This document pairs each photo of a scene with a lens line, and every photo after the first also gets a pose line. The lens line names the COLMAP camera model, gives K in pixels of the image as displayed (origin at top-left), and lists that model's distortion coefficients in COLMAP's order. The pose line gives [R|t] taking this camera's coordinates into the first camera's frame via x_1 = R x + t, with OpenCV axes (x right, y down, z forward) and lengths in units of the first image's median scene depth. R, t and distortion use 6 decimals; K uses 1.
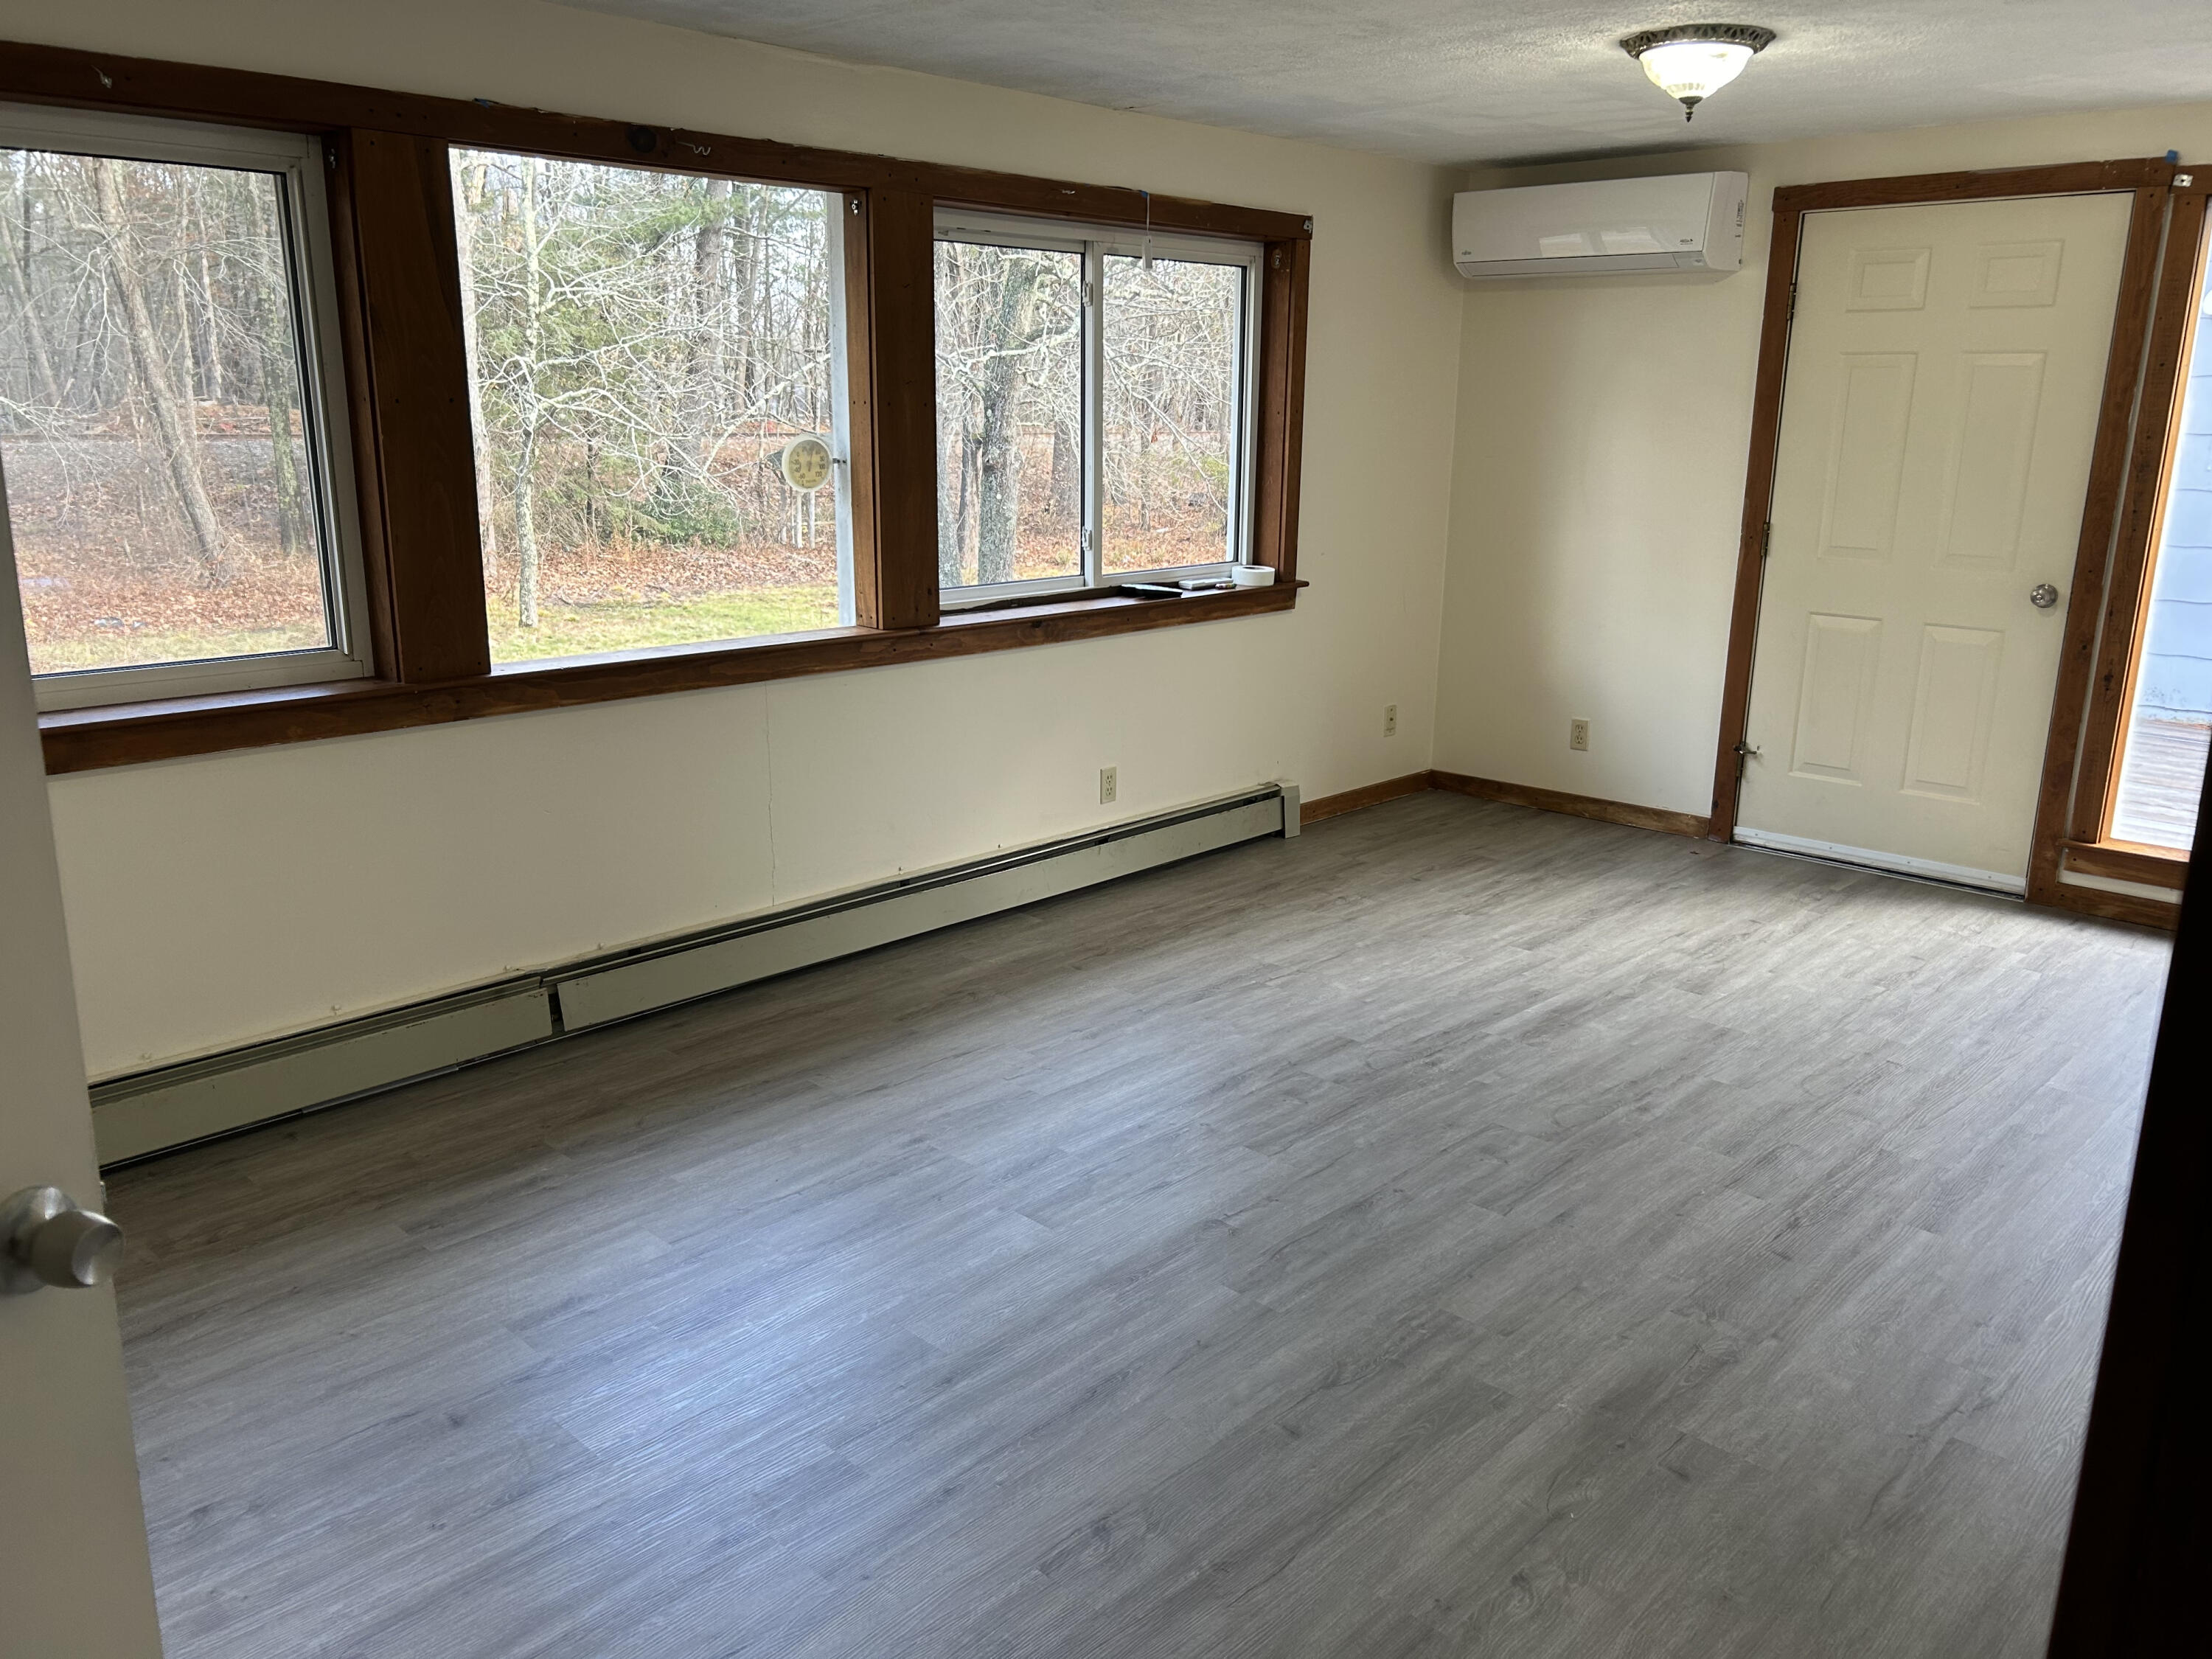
lens RADIAL K [[1680.4, 0, 1106.0], [0, 1680.4, 829.5], [0, 0, 1]] dist [0.073908, -0.098132]
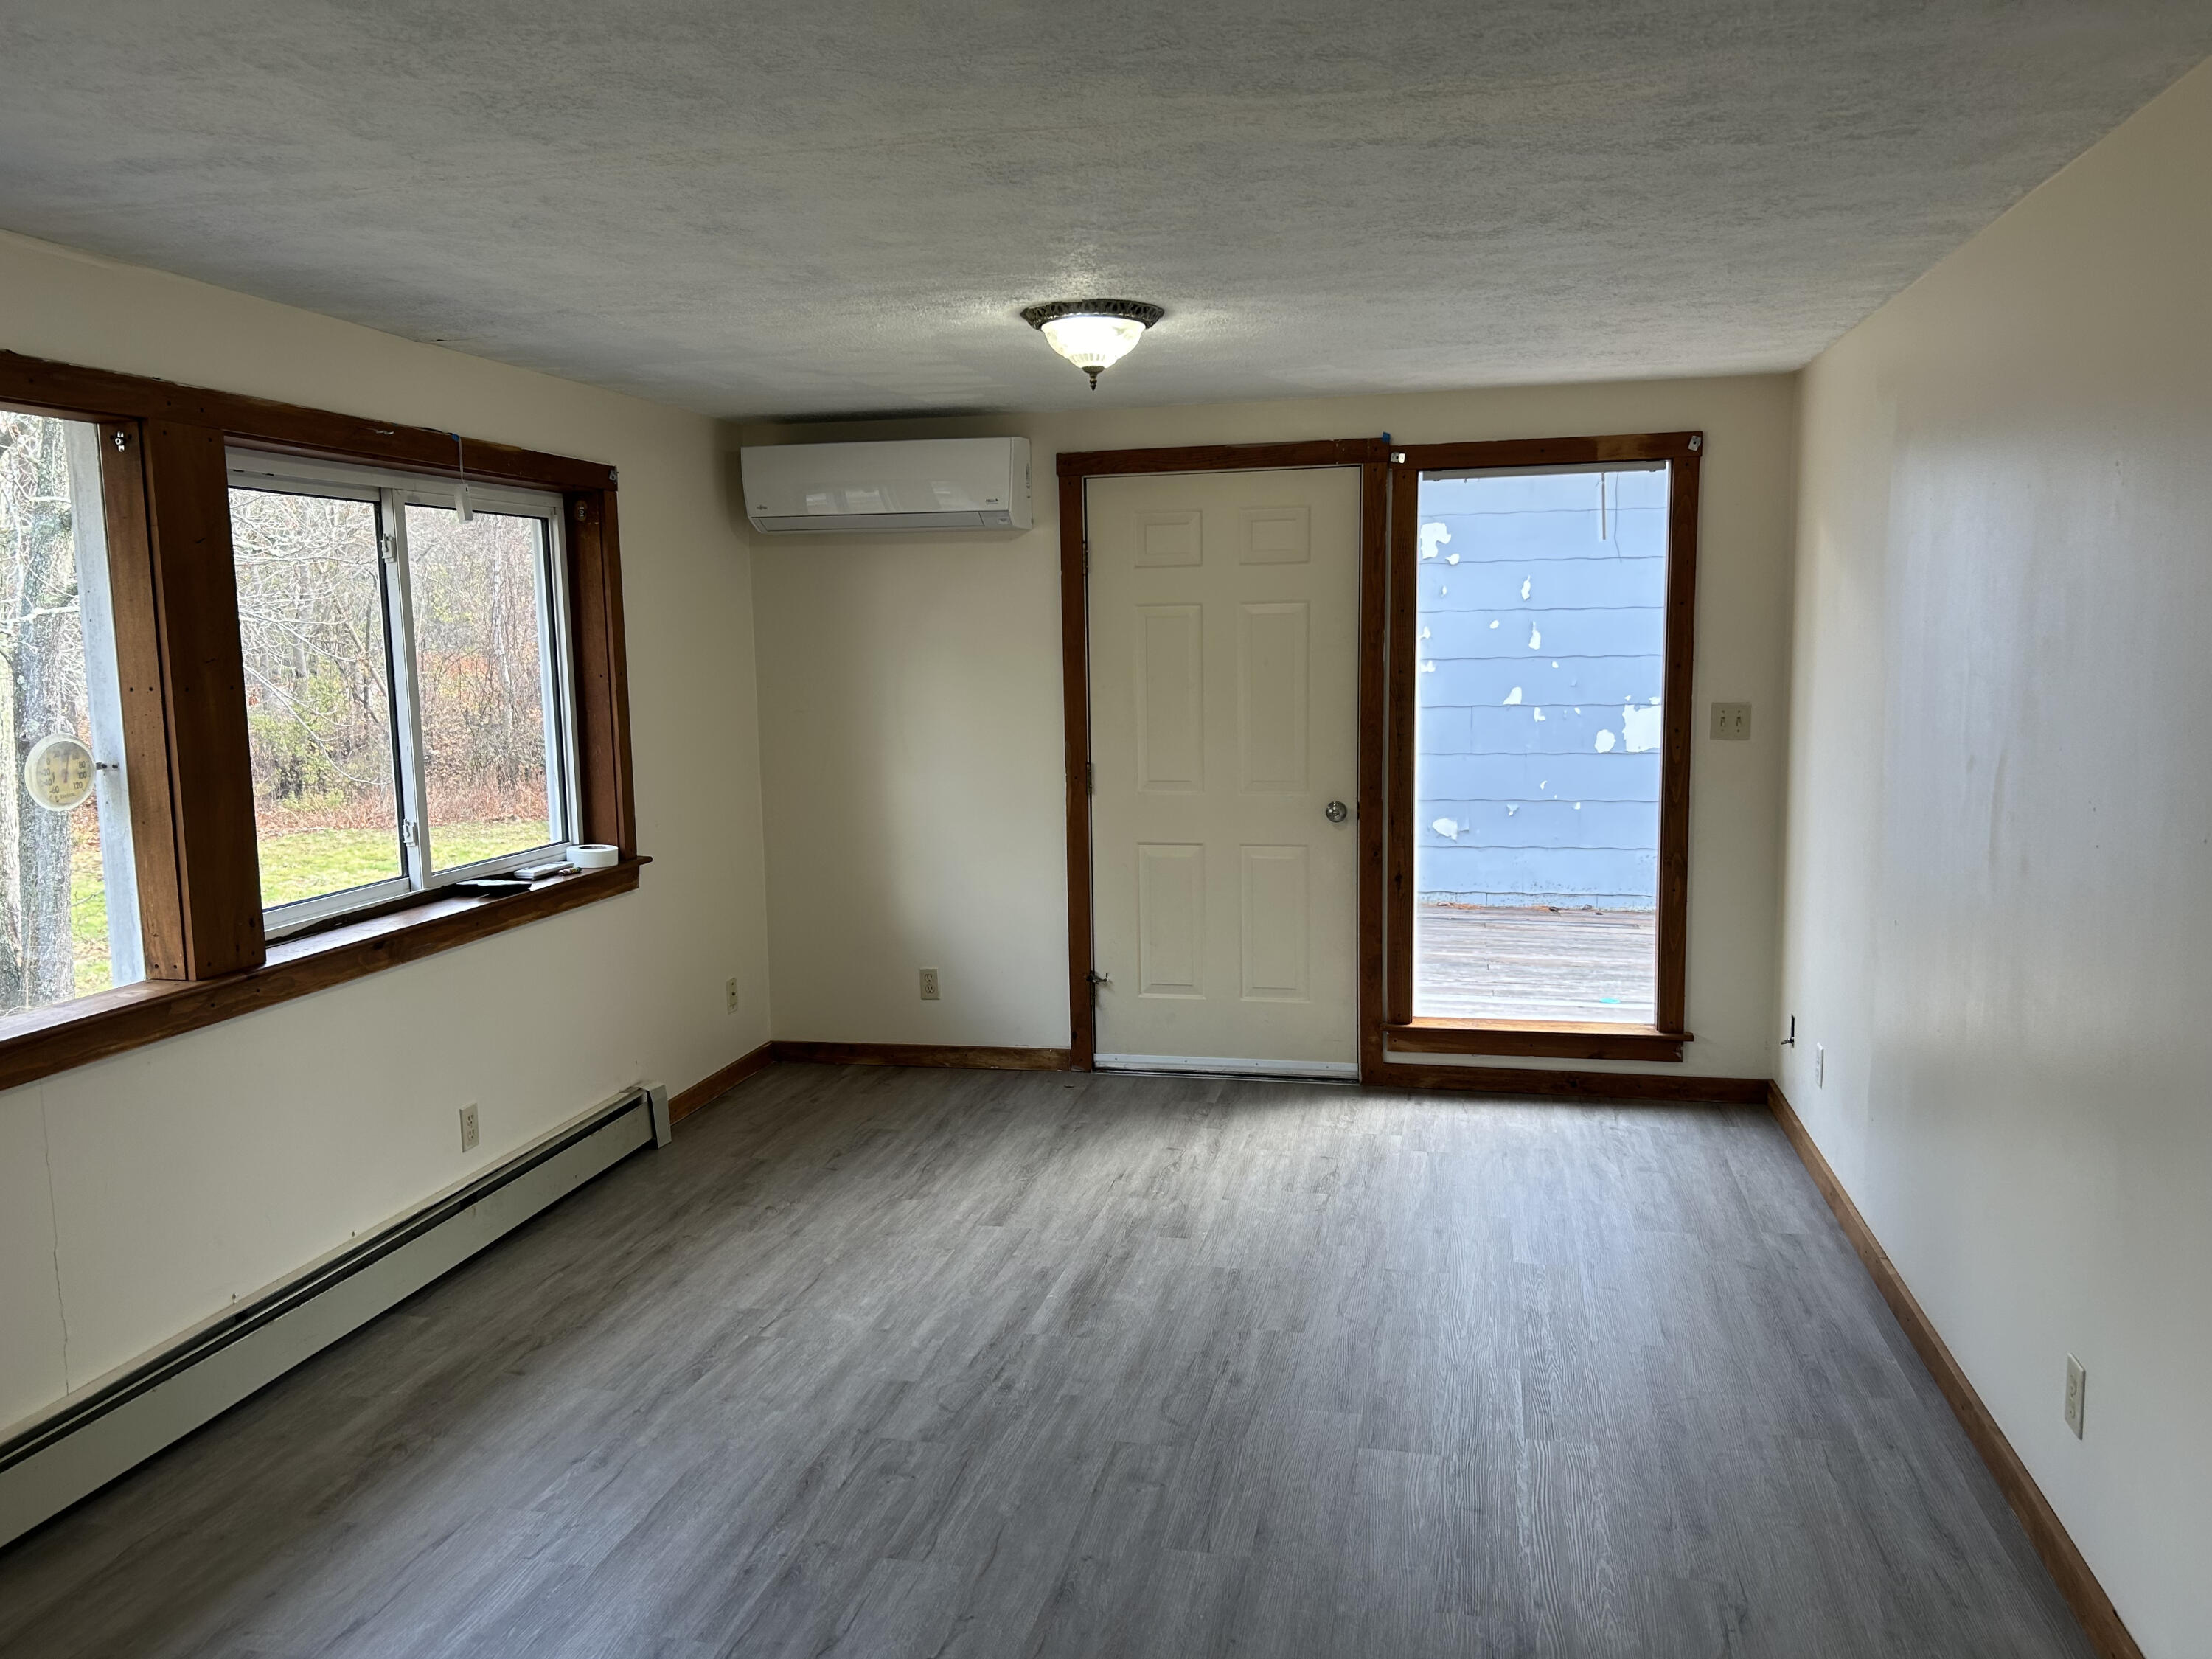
lens RADIAL K [[1680.4, 0, 1106.0], [0, 1680.4, 829.5], [0, 0, 1]] dist [0.073908, -0.098132]
pose [[0.854839, -0.087423, 0.511476, -0.149426], [0.155955, 0.983418, -0.092563, -0.046288], [-0.494902, 0.158894, 0.854298, 0.126976]]
